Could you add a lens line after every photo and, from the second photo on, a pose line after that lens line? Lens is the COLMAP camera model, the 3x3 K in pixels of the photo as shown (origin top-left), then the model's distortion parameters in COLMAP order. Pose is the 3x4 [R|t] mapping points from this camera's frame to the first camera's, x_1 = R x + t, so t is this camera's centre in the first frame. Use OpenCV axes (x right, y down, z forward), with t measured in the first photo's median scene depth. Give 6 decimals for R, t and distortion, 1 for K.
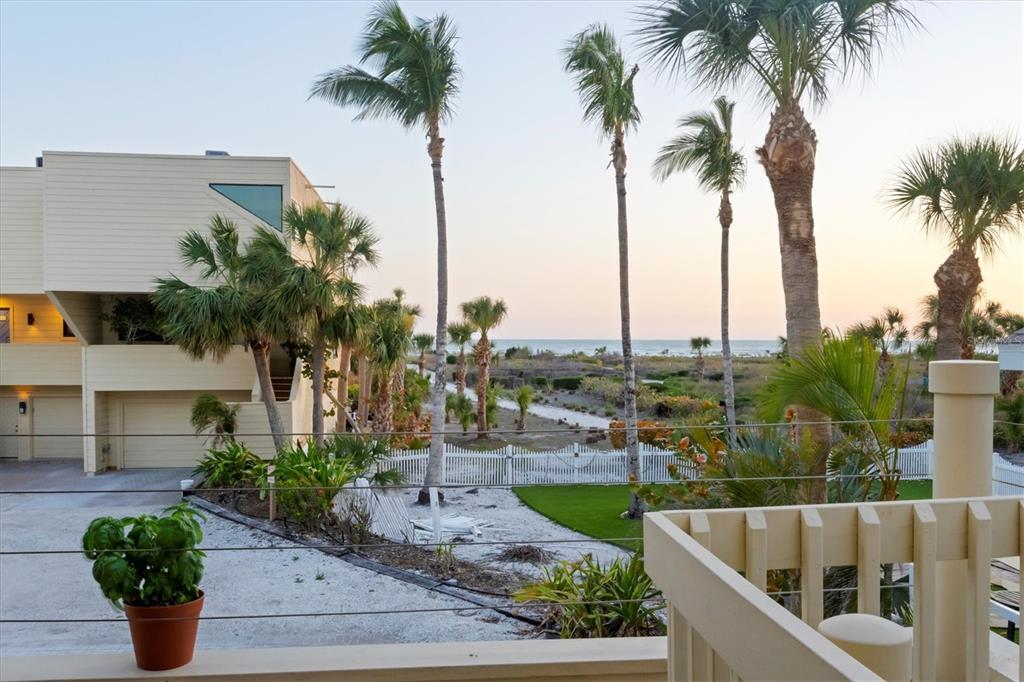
lens RADIAL K [[899.4, 0, 517.6], [0, 899.4, 365.1], [0, 0, 1]] dist [-0.001169, -0.002896]
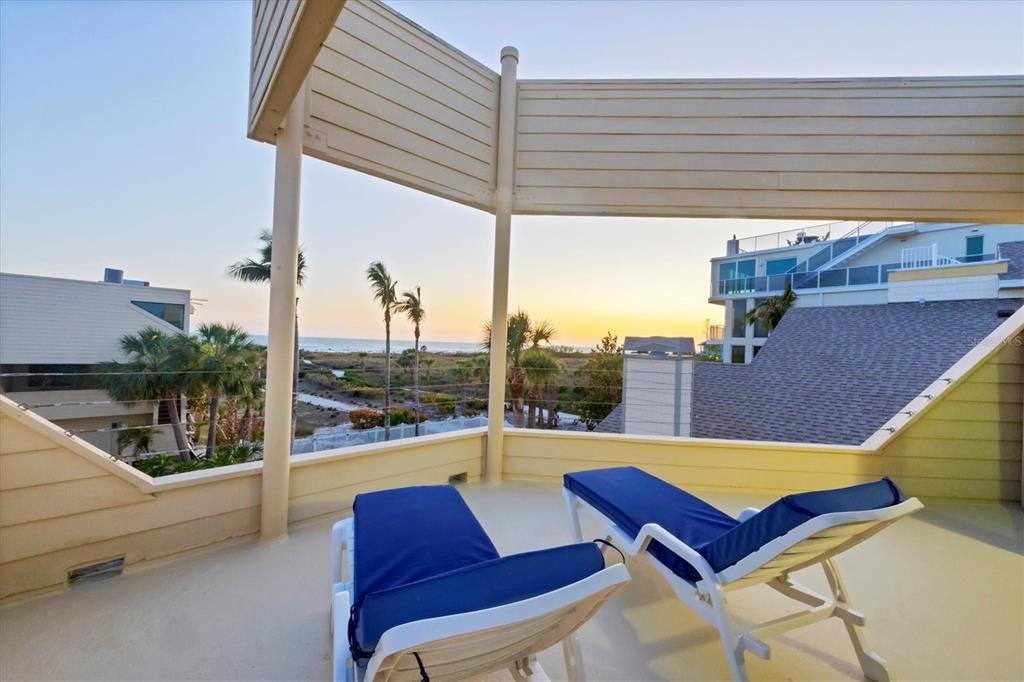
lens RADIAL K [[397.1, 0, 512.0], [0, 397.1, 341.0], [0, 0, 1]] dist [-0.001554, -0.000007]
pose [[0.818237, 0.028922, 0.574153, -0.203690], [-0.016429, 0.999502, -0.026934, -0.133082], [-0.574646, 0.012605, 0.818305, -0.052781]]
